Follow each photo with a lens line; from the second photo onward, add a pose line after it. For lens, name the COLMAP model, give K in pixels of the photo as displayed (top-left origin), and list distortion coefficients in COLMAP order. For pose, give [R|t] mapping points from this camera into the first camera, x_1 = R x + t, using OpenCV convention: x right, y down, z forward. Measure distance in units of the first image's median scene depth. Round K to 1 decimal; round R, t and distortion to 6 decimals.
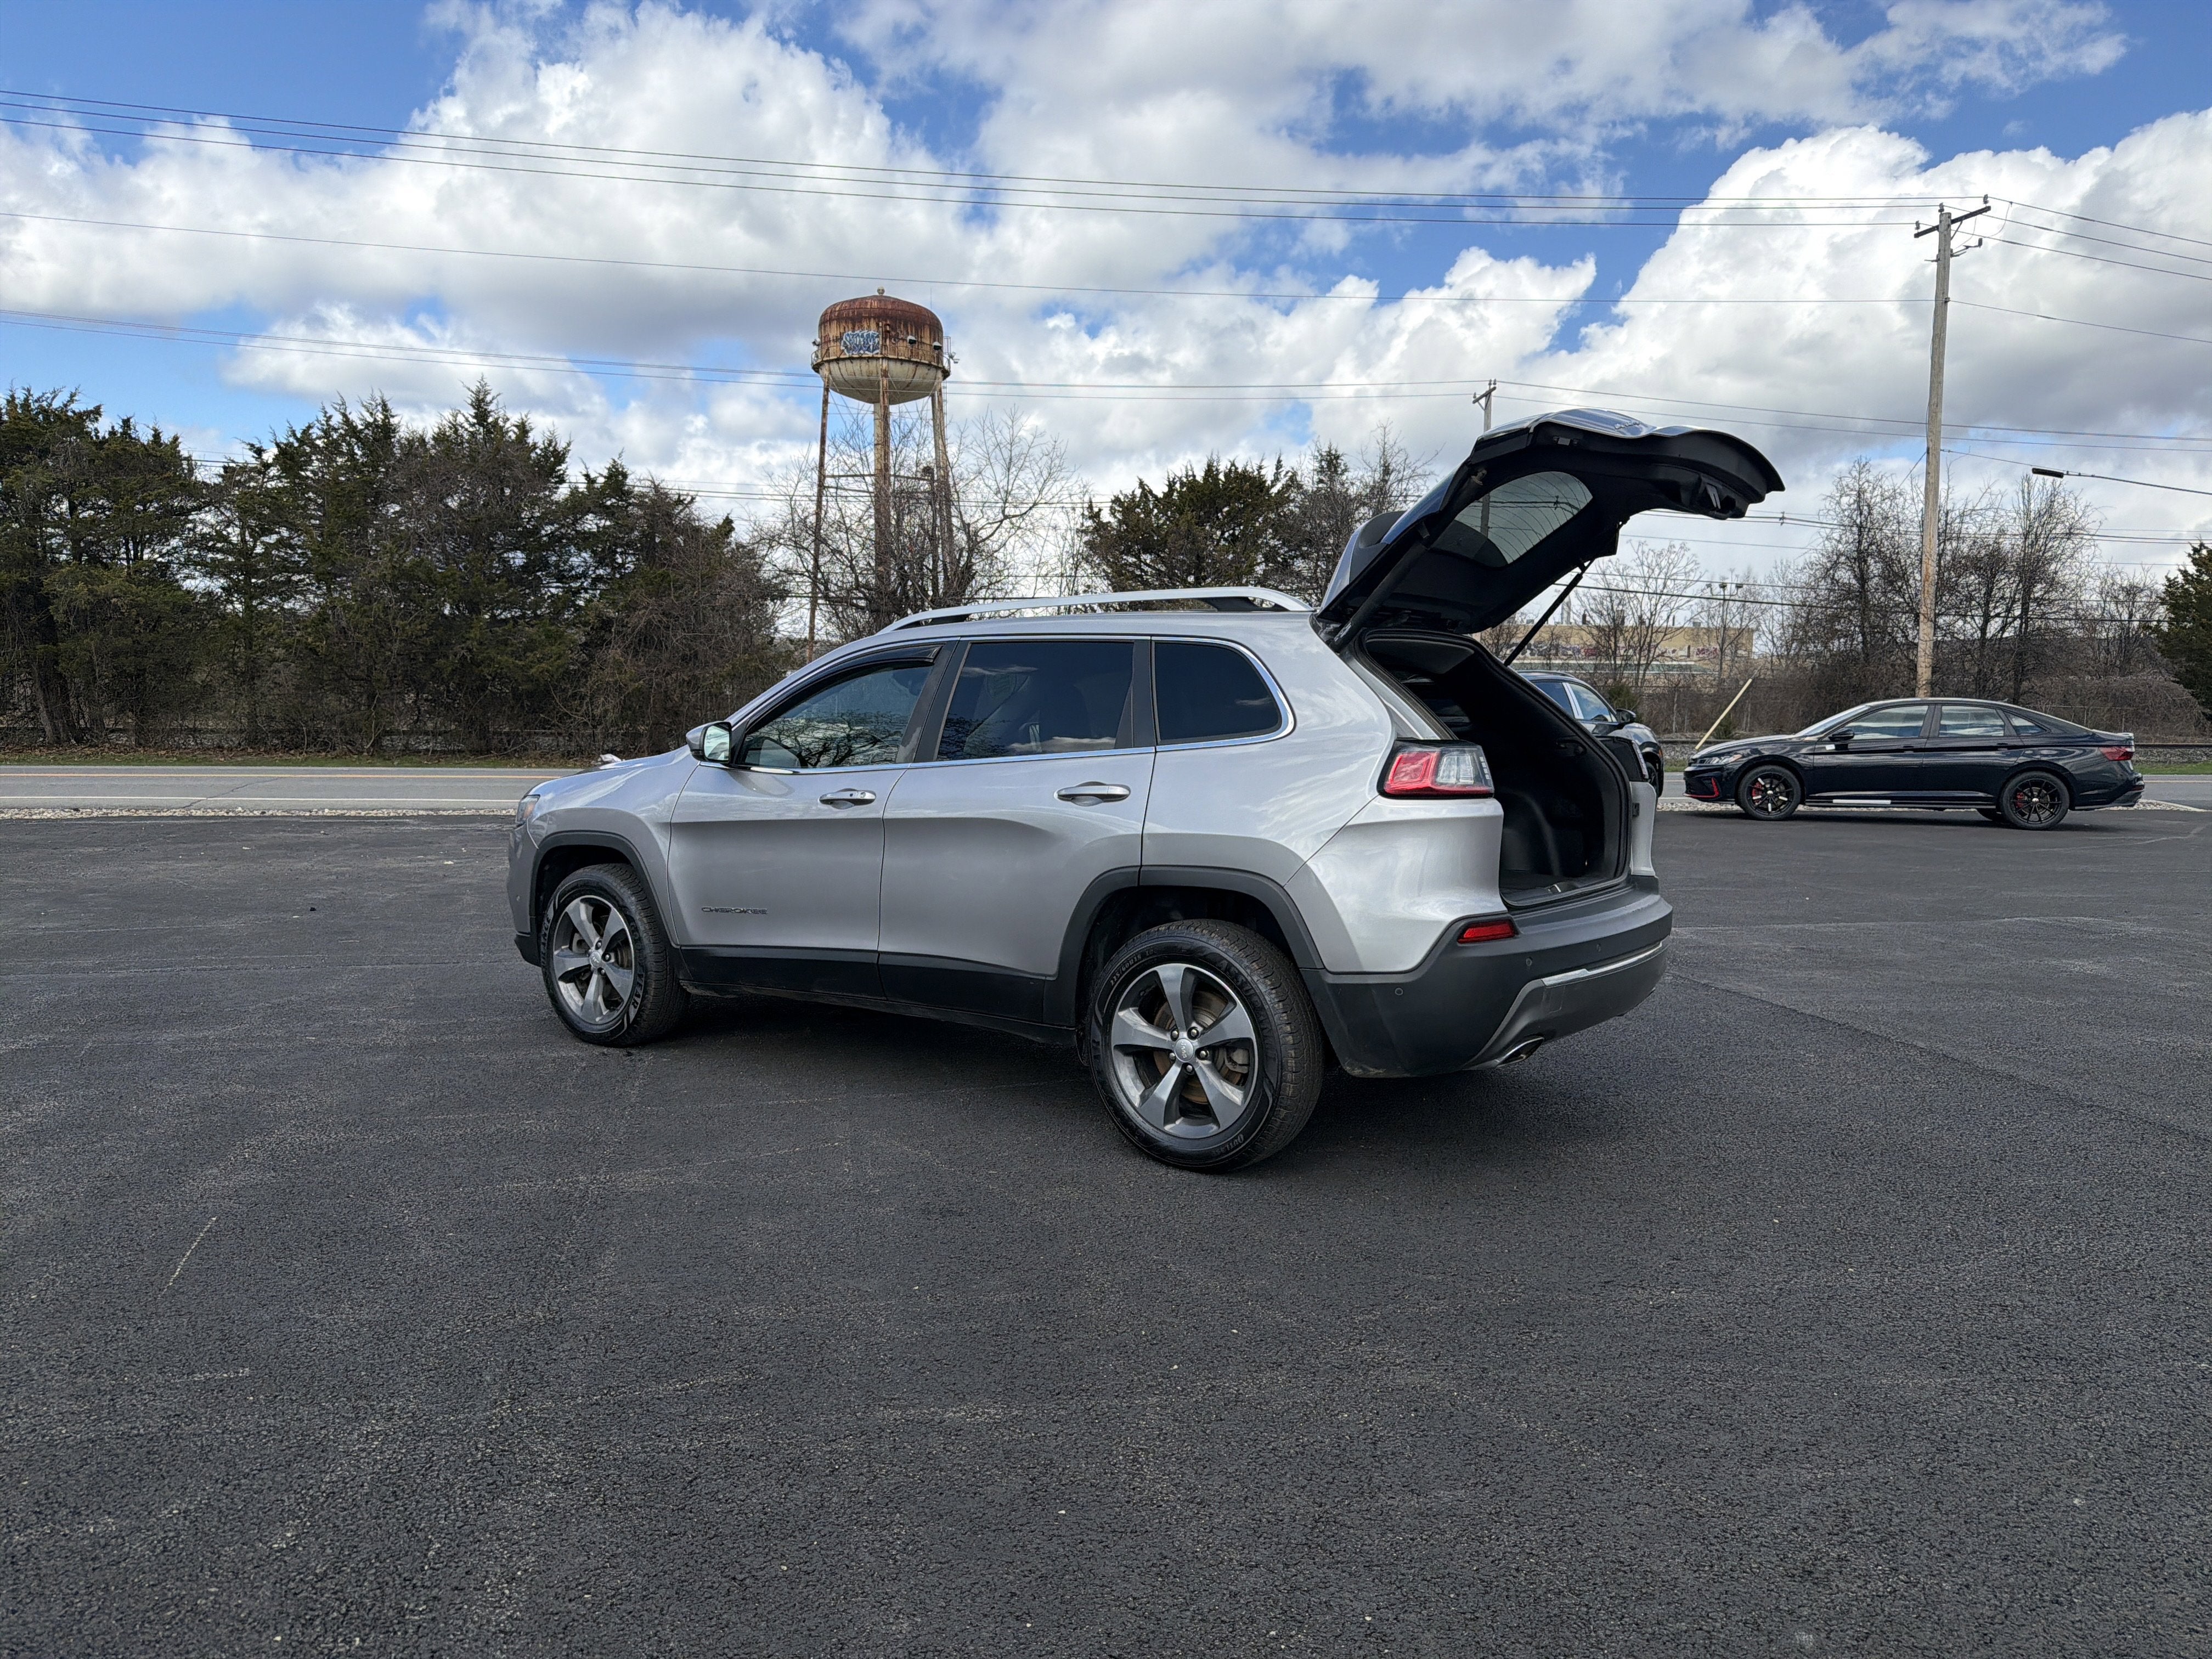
lens RADIAL K [[1560.2, 0, 1109.5], [0, 1560.2, 871.8], [0, 0, 1]] dist [0.045129, -0.088550]
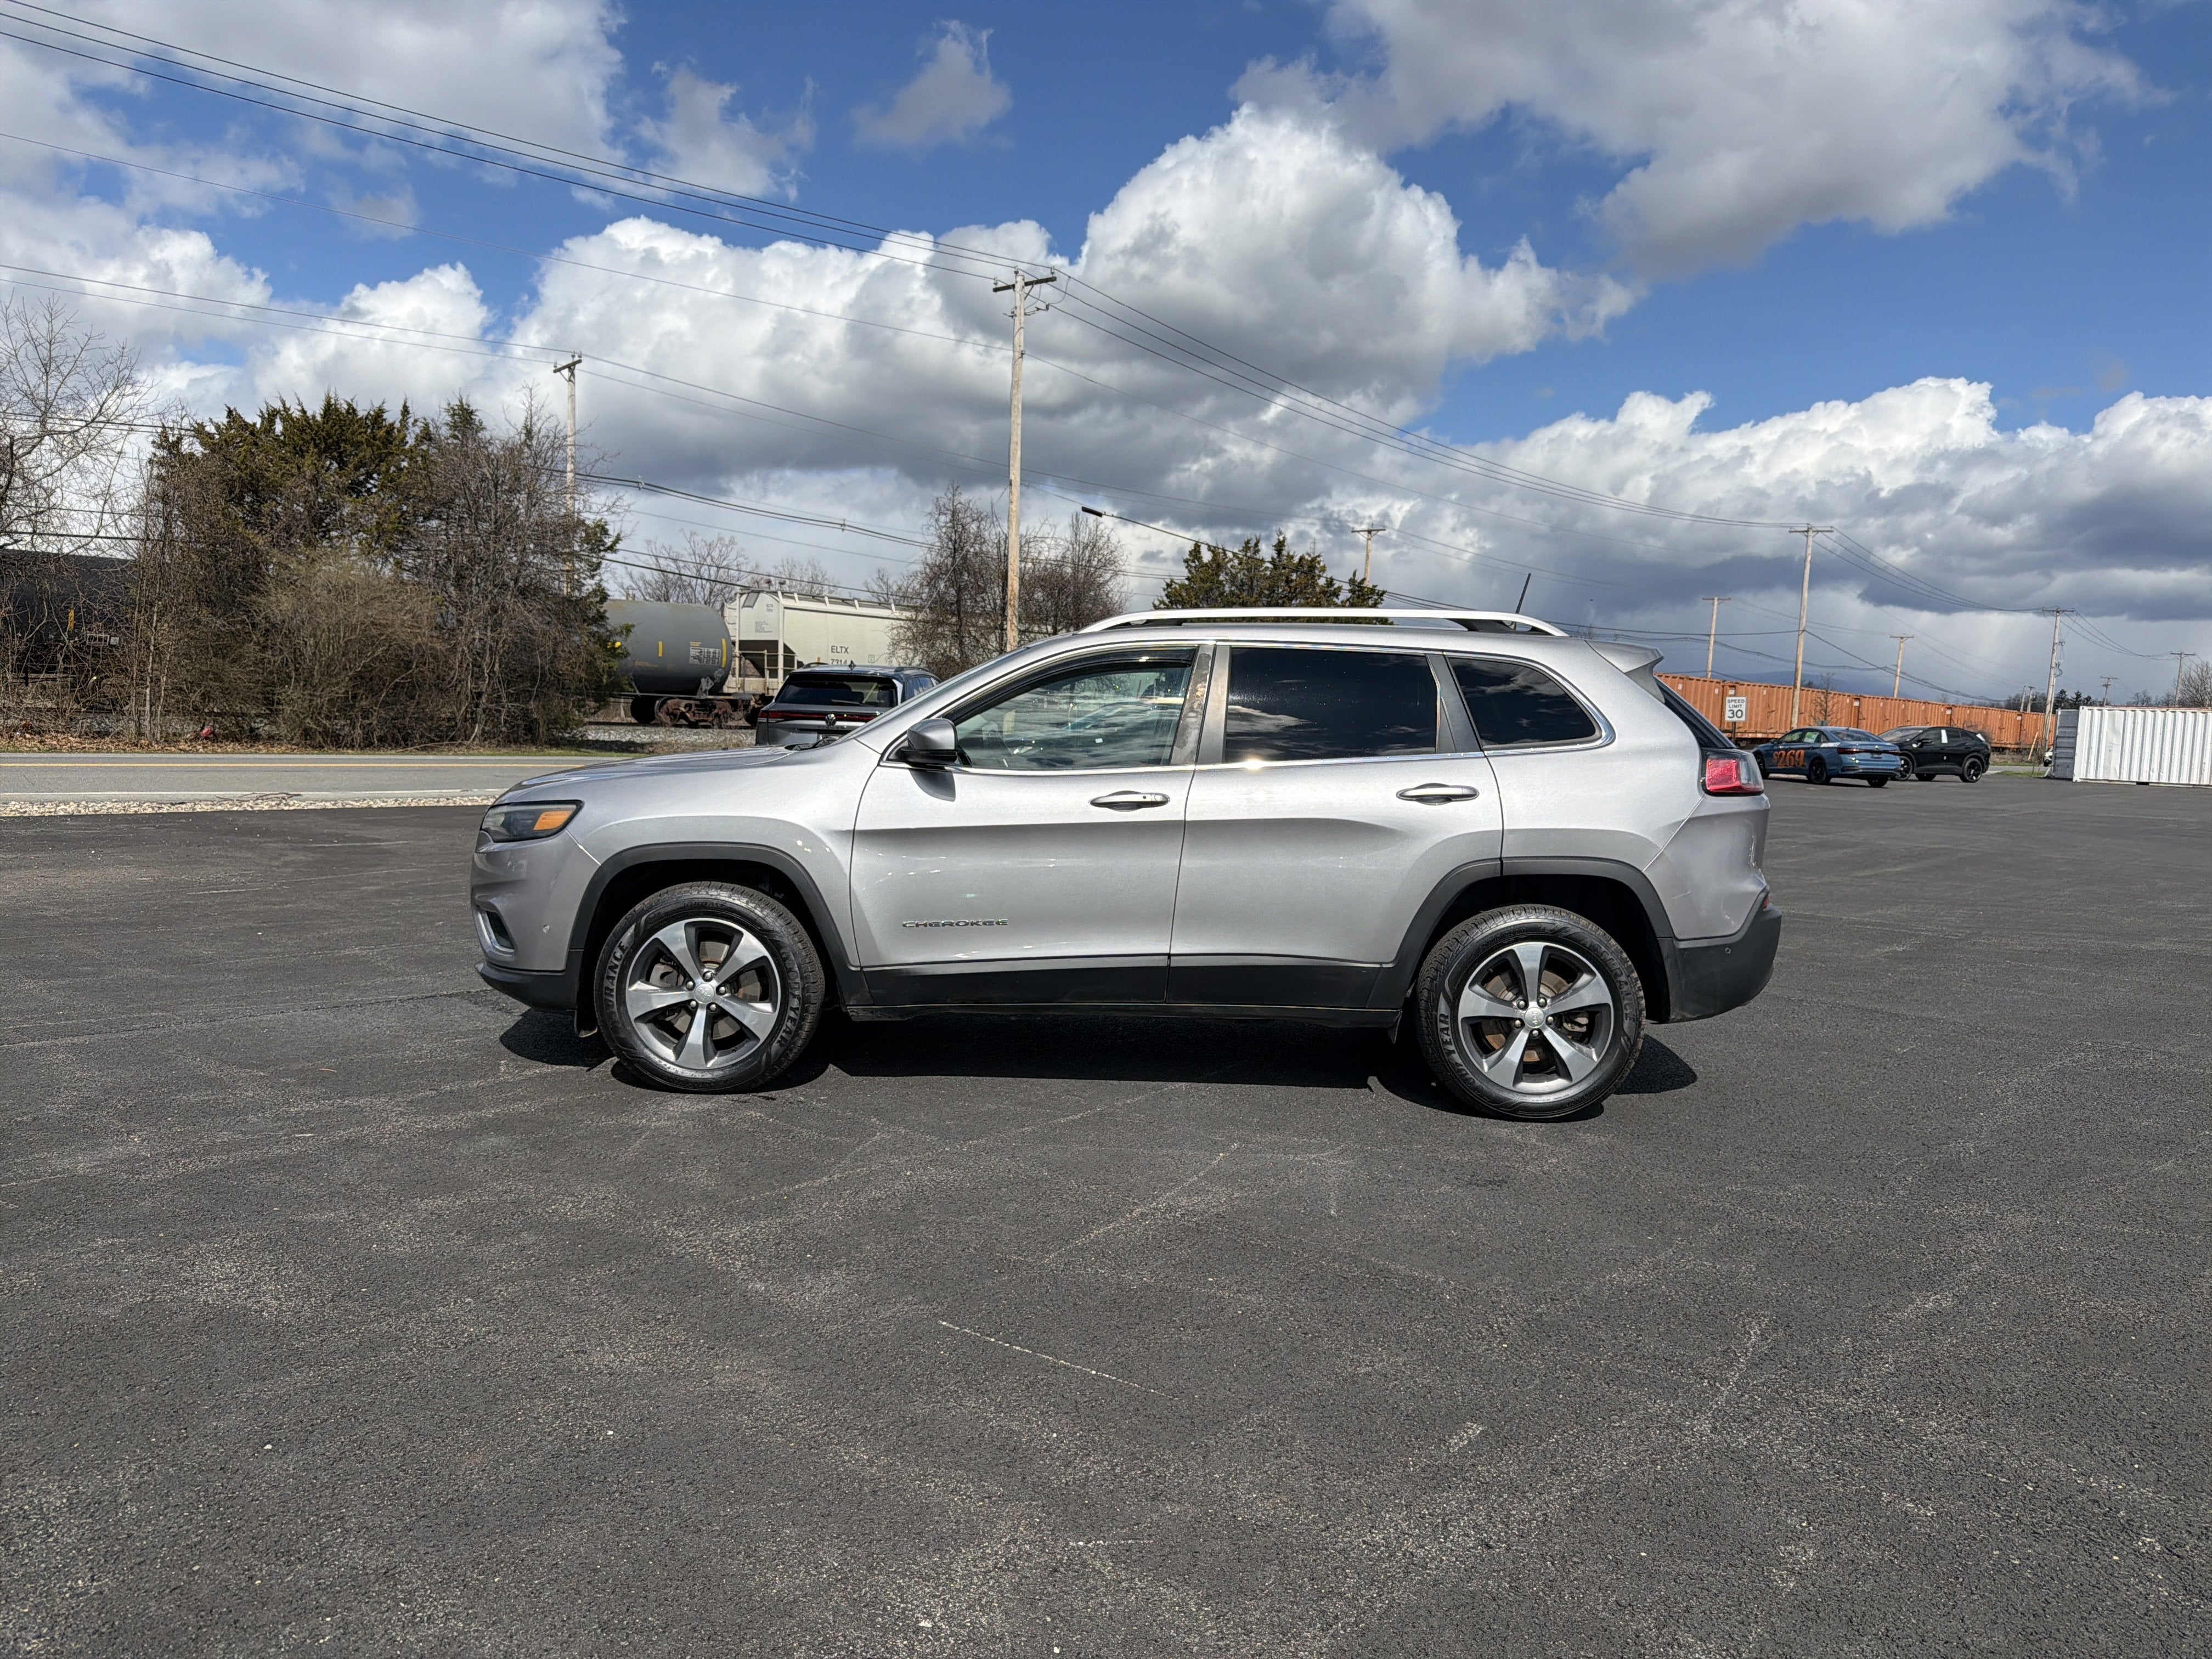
lens RADIAL K [[1560.2, 0, 1109.5], [0, 1560.2, 871.8], [0, 0, 1]] dist [0.045129, -0.088550]
pose [[0.795897, -0.036223, 0.604347, -0.841622], [0.029667, 0.999343, 0.020827, -0.024868], [-0.604704, 0.001353, 0.796449, 0.253676]]
